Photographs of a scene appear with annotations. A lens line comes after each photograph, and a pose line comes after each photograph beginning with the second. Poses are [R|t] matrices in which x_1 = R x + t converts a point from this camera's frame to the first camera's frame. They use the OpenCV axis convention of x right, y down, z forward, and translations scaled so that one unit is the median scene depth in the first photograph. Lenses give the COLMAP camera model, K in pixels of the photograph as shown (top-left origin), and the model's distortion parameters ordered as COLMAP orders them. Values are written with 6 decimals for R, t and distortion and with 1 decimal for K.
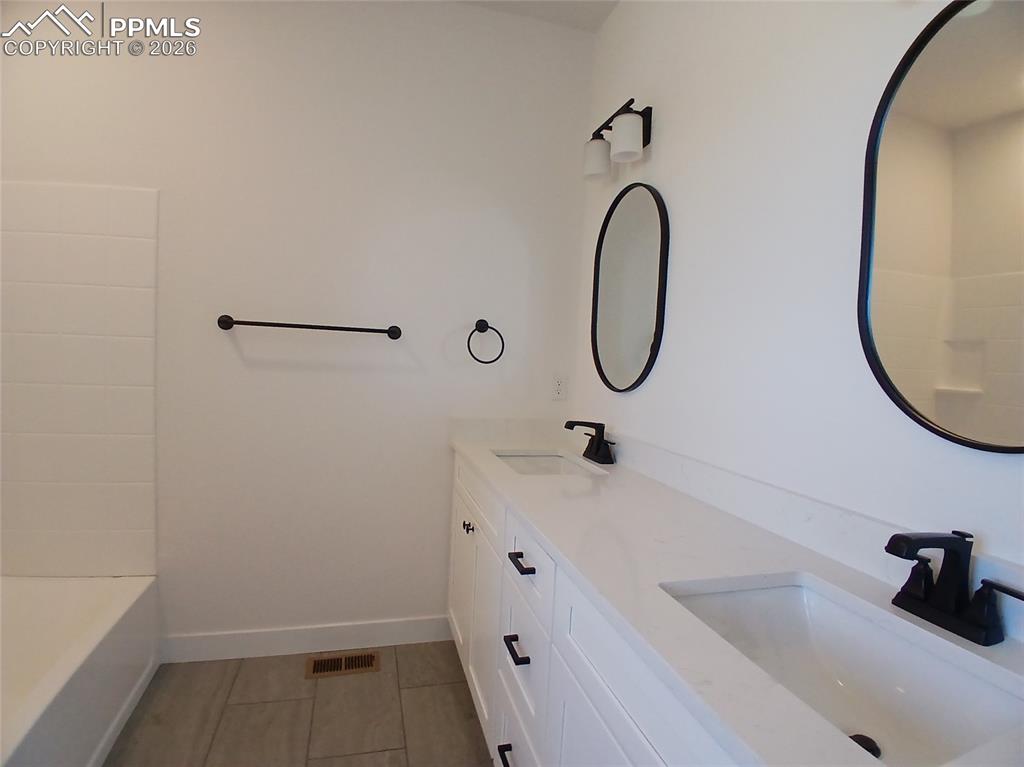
lens RADIAL K [[507.7, 0, 509.0], [0, 507.7, 389.6], [0, 0, 1]] dist [0.003039, -0.046886]
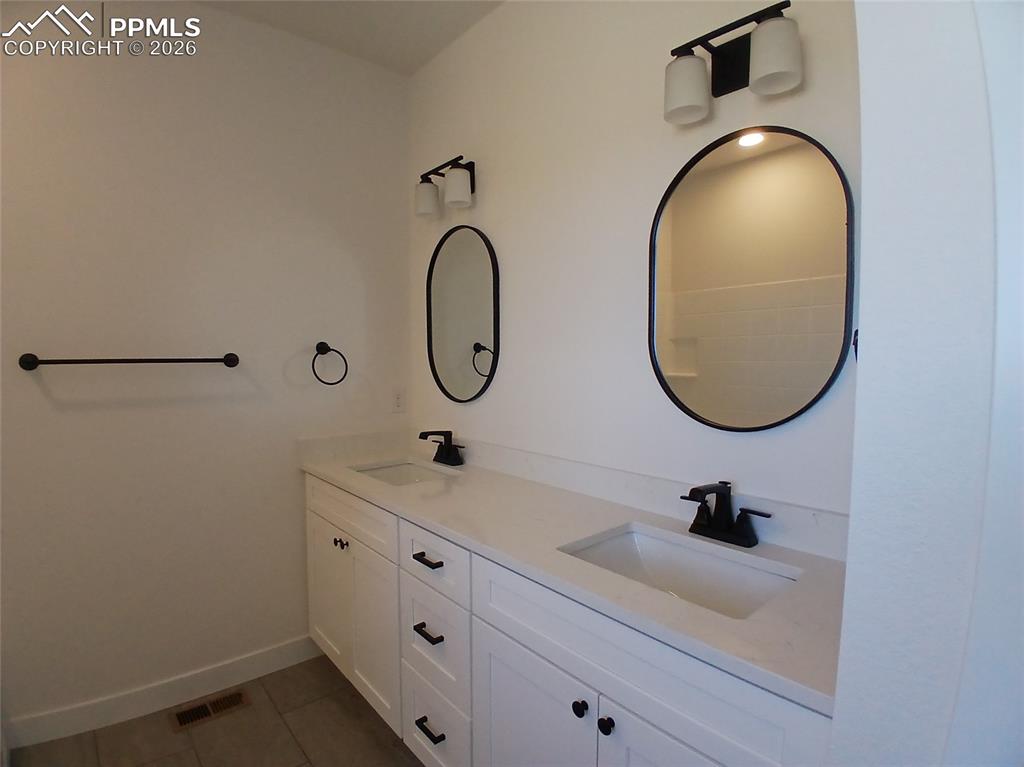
lens RADIAL K [[507.7, 0, 509.0], [0, 507.7, 389.6], [0, 0, 1]] dist [0.003039, -0.046886]
pose [[0.901363, -0.078480, 0.425895, -0.184805], [0.073572, 0.996897, 0.027993, -0.051226], [-0.426770, 0.006102, 0.904340, -0.106606]]
